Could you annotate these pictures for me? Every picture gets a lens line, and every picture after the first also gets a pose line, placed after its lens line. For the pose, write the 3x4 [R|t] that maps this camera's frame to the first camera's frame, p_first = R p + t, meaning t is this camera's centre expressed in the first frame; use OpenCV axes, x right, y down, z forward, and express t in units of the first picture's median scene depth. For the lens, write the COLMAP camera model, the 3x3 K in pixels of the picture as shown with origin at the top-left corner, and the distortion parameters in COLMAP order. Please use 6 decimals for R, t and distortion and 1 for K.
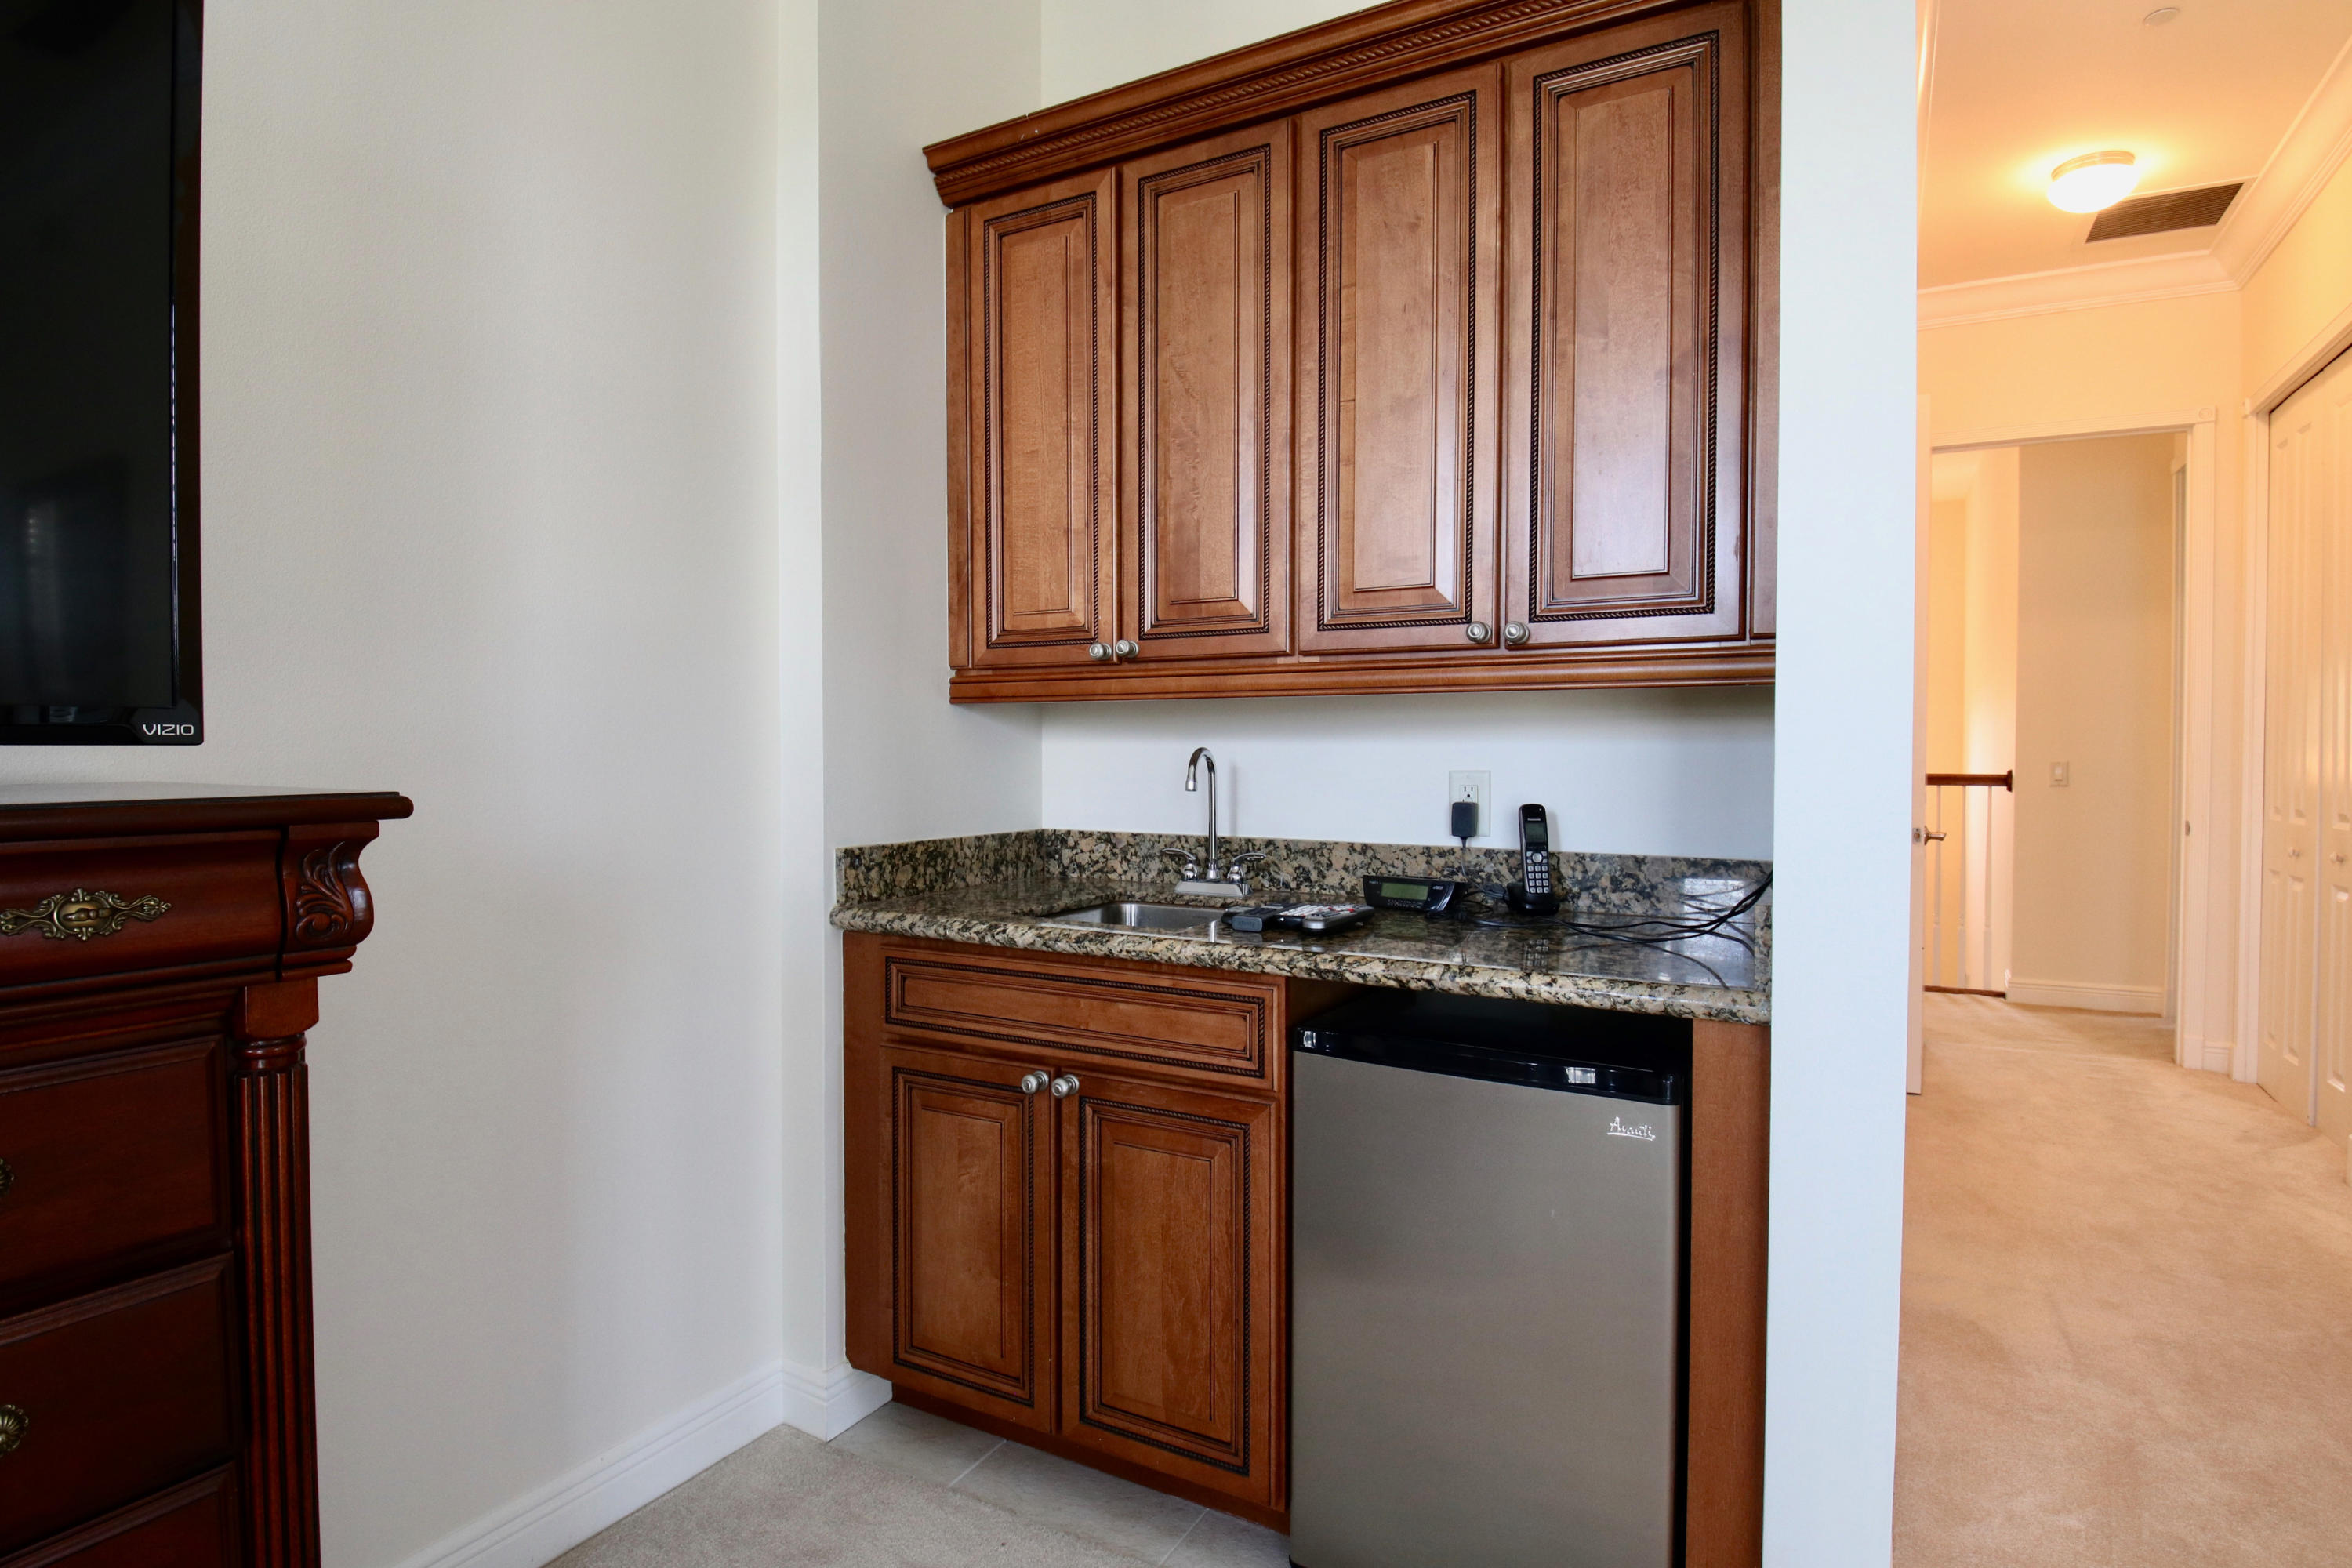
lens RADIAL K [[1233.2, 0, 1169.2], [0, 1233.2, 769.5], [0, 0, 1]] dist [0.000604, 0.000057]
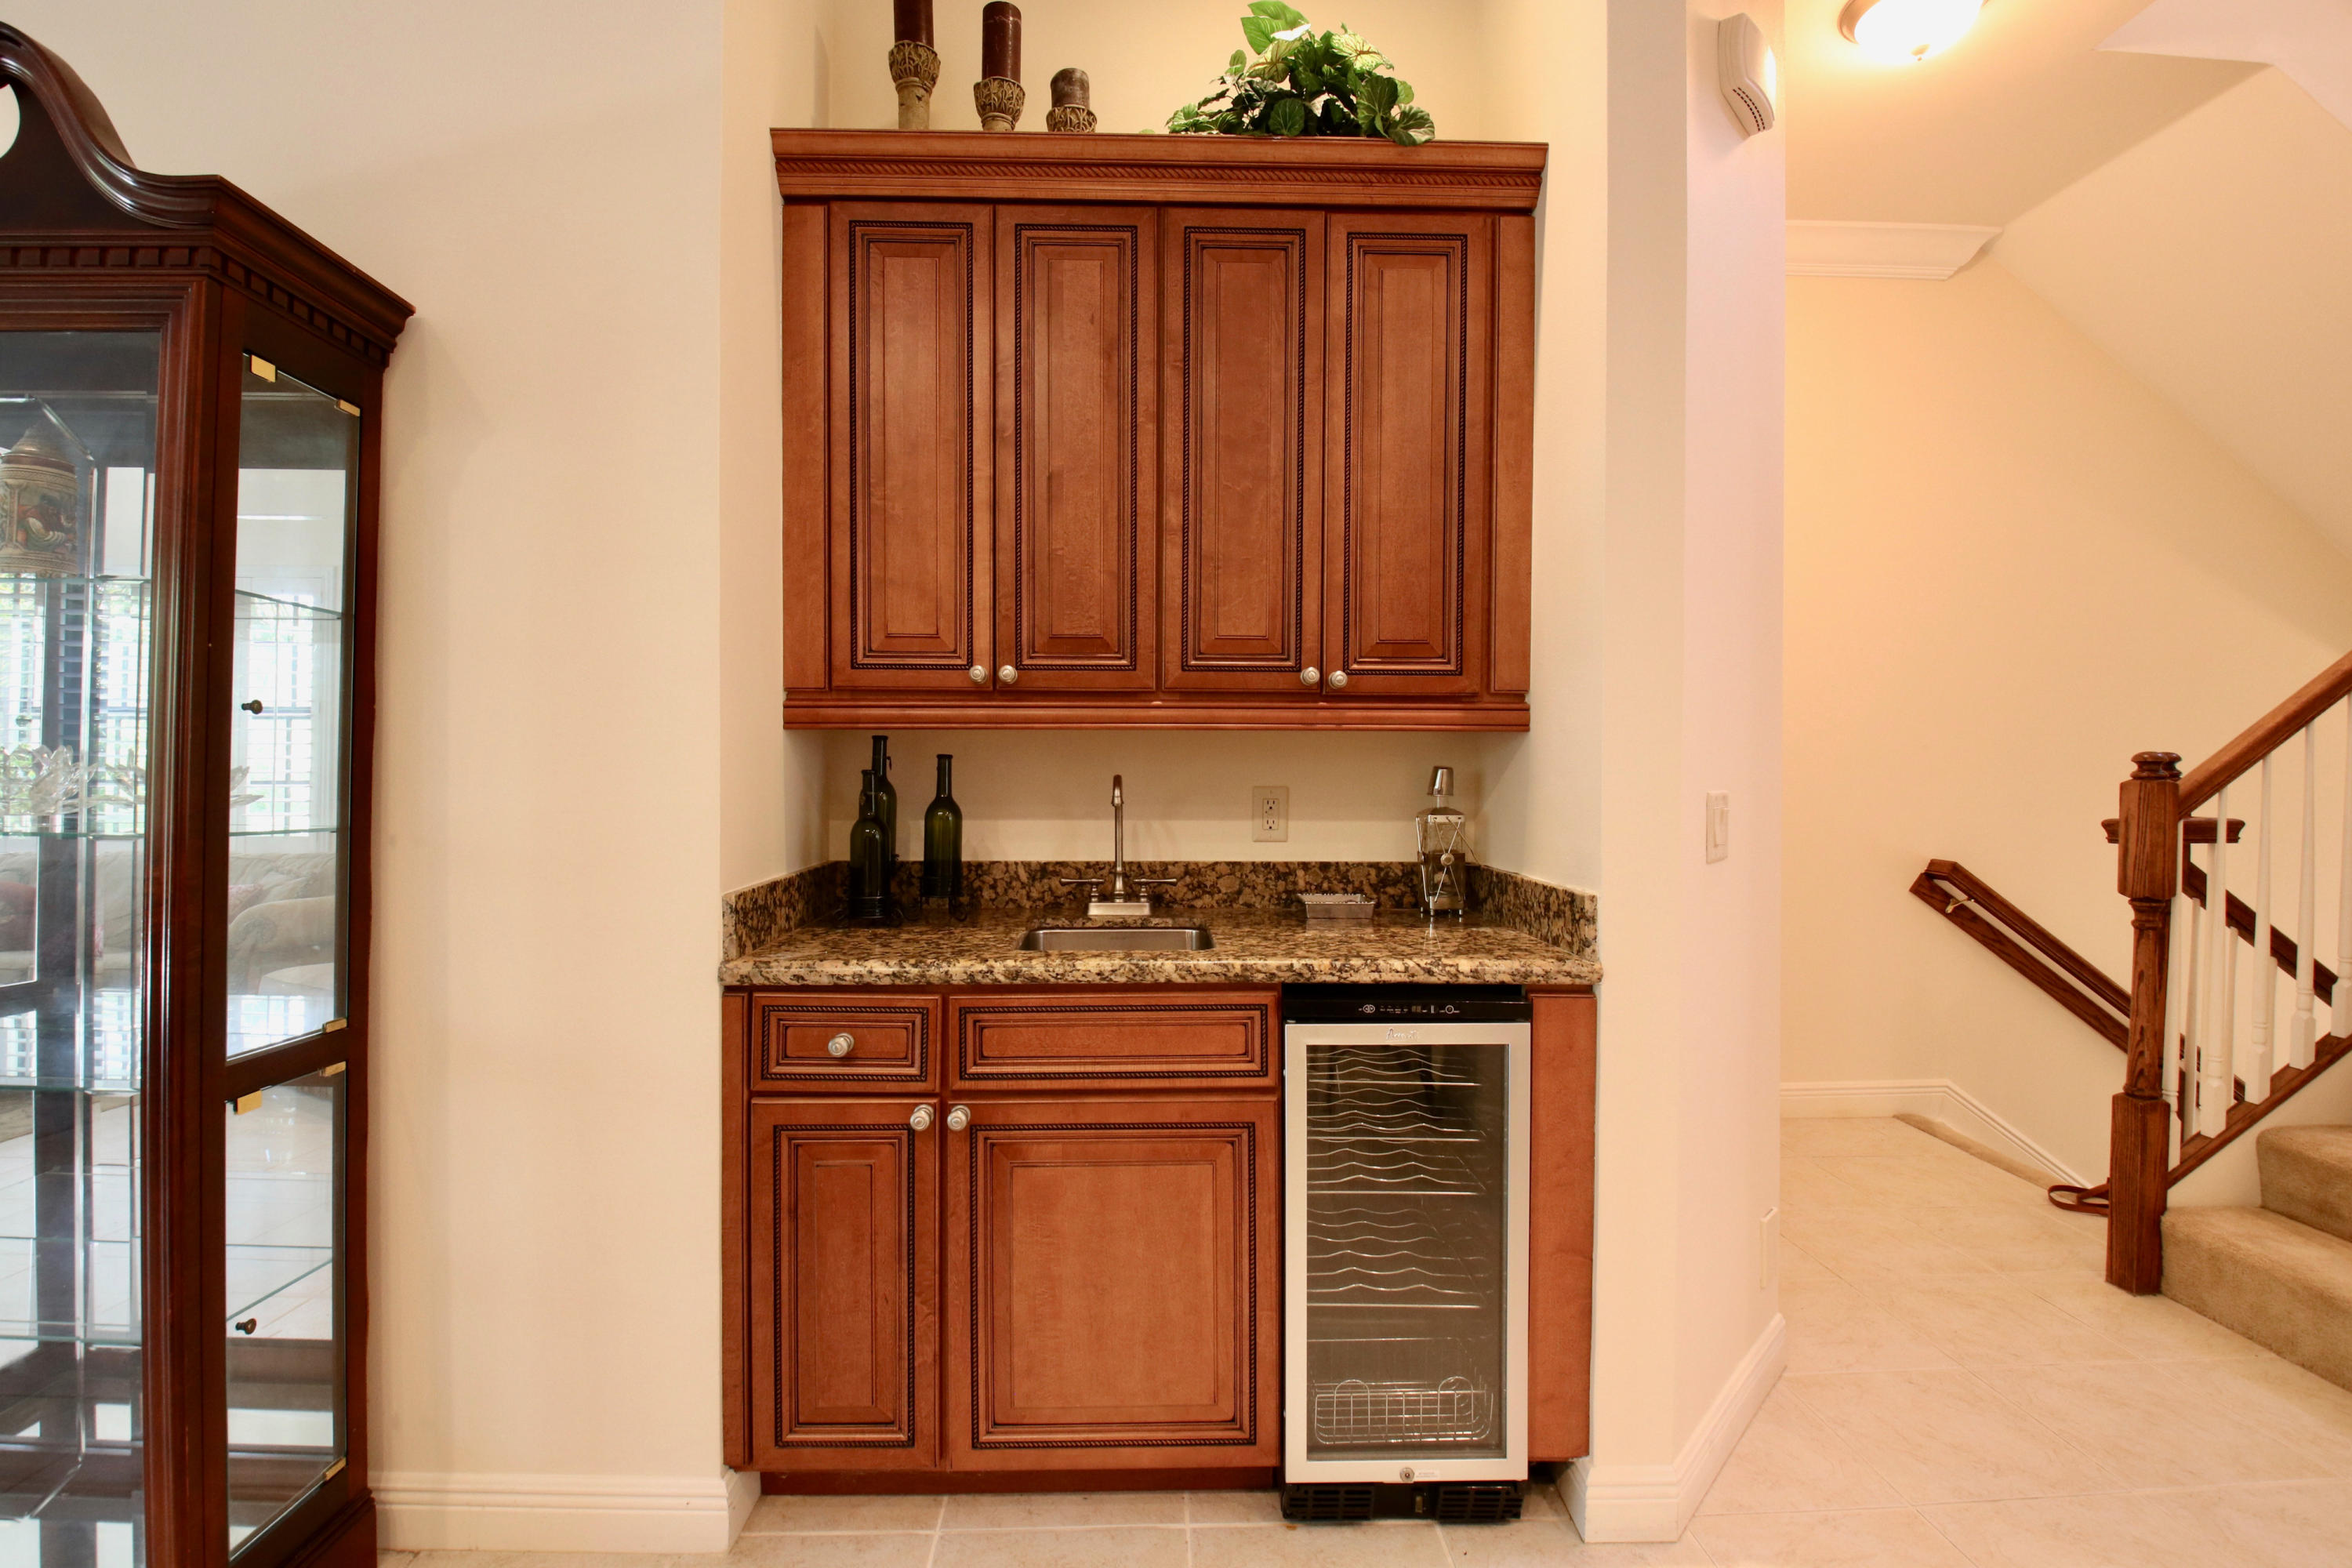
lens RADIAL K [[1026.2, 0, 1180.1], [0, 1026.2, 788.8], [0, 0, 1]] dist [-0.000014, -0.000011]
pose [[0.858885, -0.005147, 0.512142, -0.372942], [0.006711, 0.999977, -0.001205, -0.005937], [-0.512124, 0.004472, 0.858900, 0.206058]]
